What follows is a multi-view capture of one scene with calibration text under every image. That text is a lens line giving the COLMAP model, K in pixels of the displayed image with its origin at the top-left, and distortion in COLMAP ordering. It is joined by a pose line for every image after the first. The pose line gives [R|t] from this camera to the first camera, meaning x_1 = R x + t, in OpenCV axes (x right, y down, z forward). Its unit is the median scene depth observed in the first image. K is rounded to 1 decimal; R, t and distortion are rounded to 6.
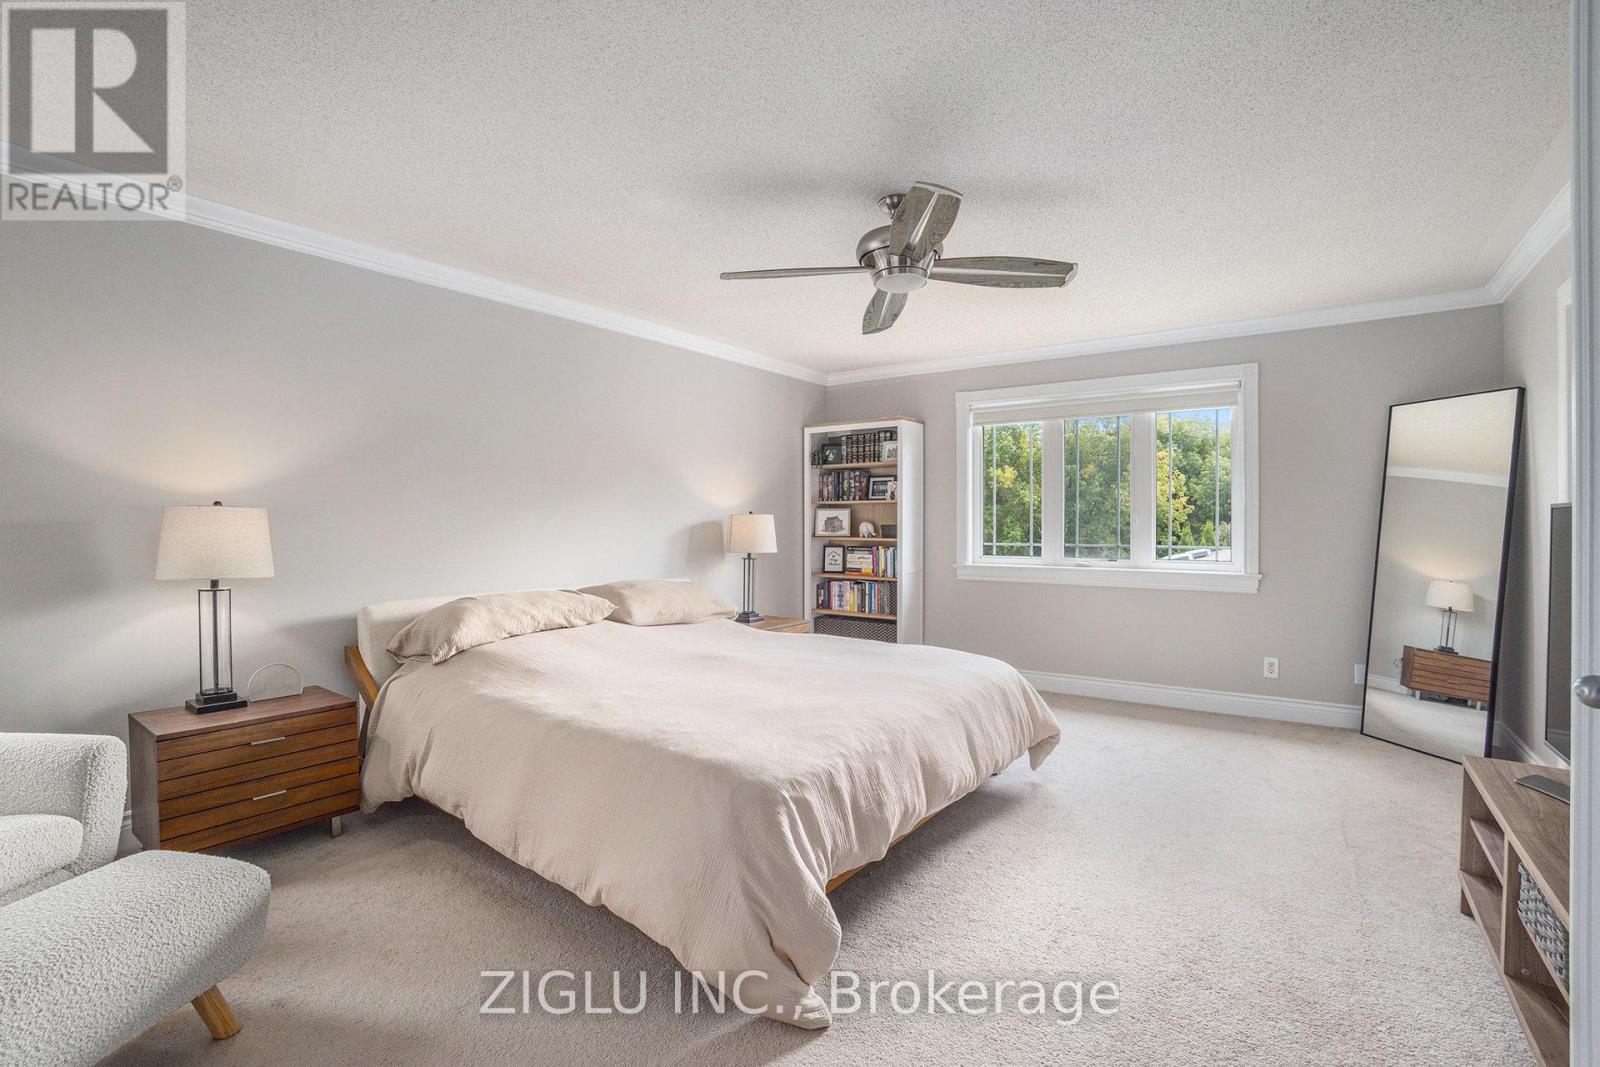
lens RADIAL K [[685.5, 0, 725.6], [0, 685.5, 528.8], [0, 0, 1]] dist [-0.068458, 0.010593]
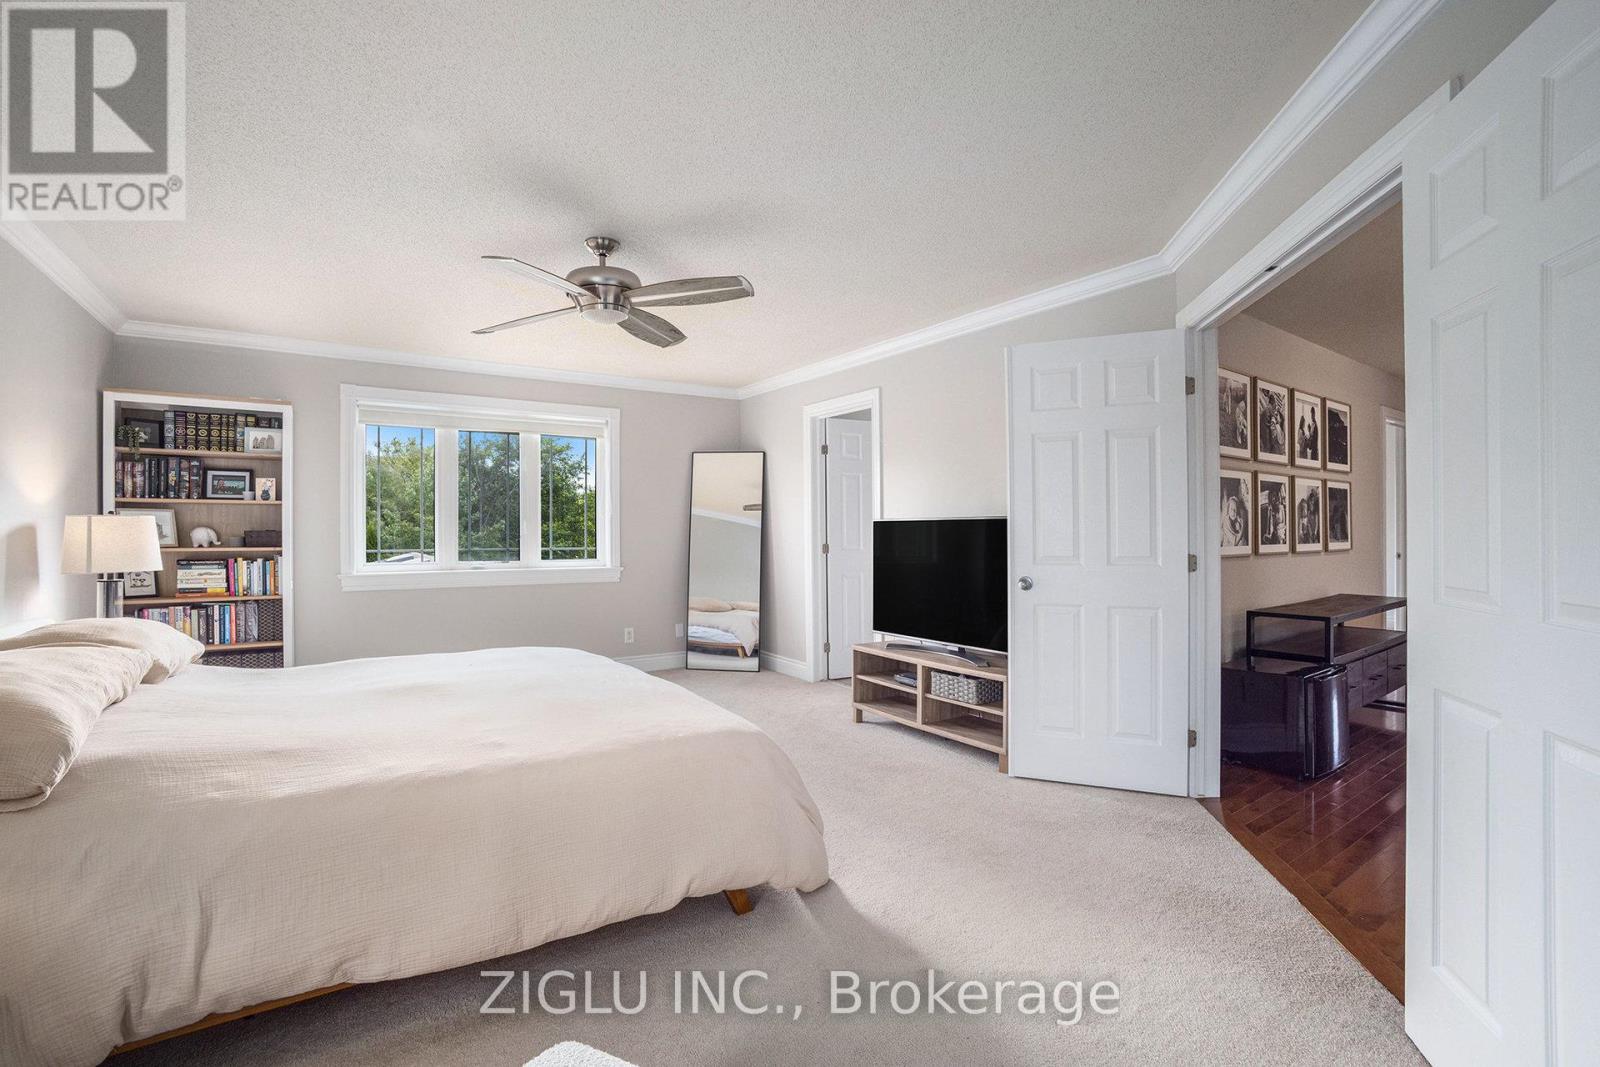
lens RADIAL K [[685.5, 0, 810.7], [0, 685.5, 548.1], [0, 0, 1]] dist [-0.068458, 0.010593]
pose [[0.343438, -0.023116, 0.938891, -0.254831], [0.002539, 0.999716, 0.023685, -0.002289], [-0.939172, -0.005751, 0.343400, 0.106955]]
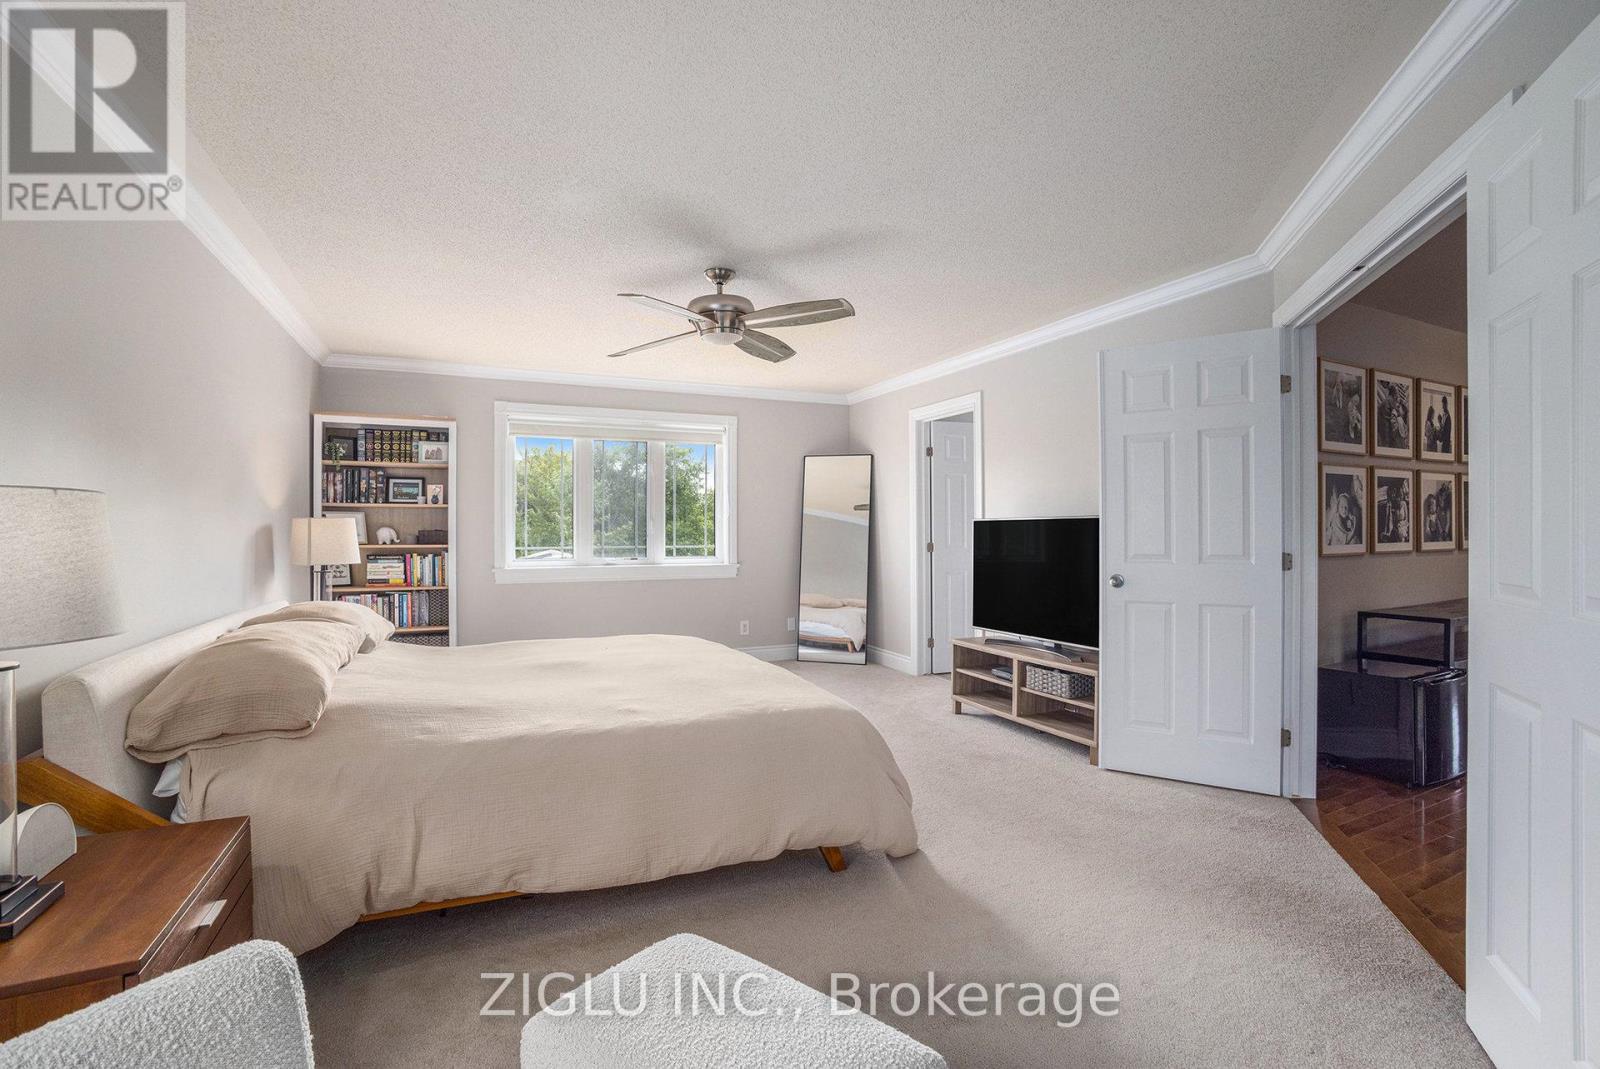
lens RADIAL K [[685.5, 0, 792.9], [0, 685.5, 538.4], [0, 0, 1]] dist [-0.068458, 0.010593]
pose [[0.516658, -0.012298, 0.856104, -0.281252], [0.004838, 0.999923, 0.011444, -0.002960], [-0.856178, -0.001771, 0.516677, 0.086043]]
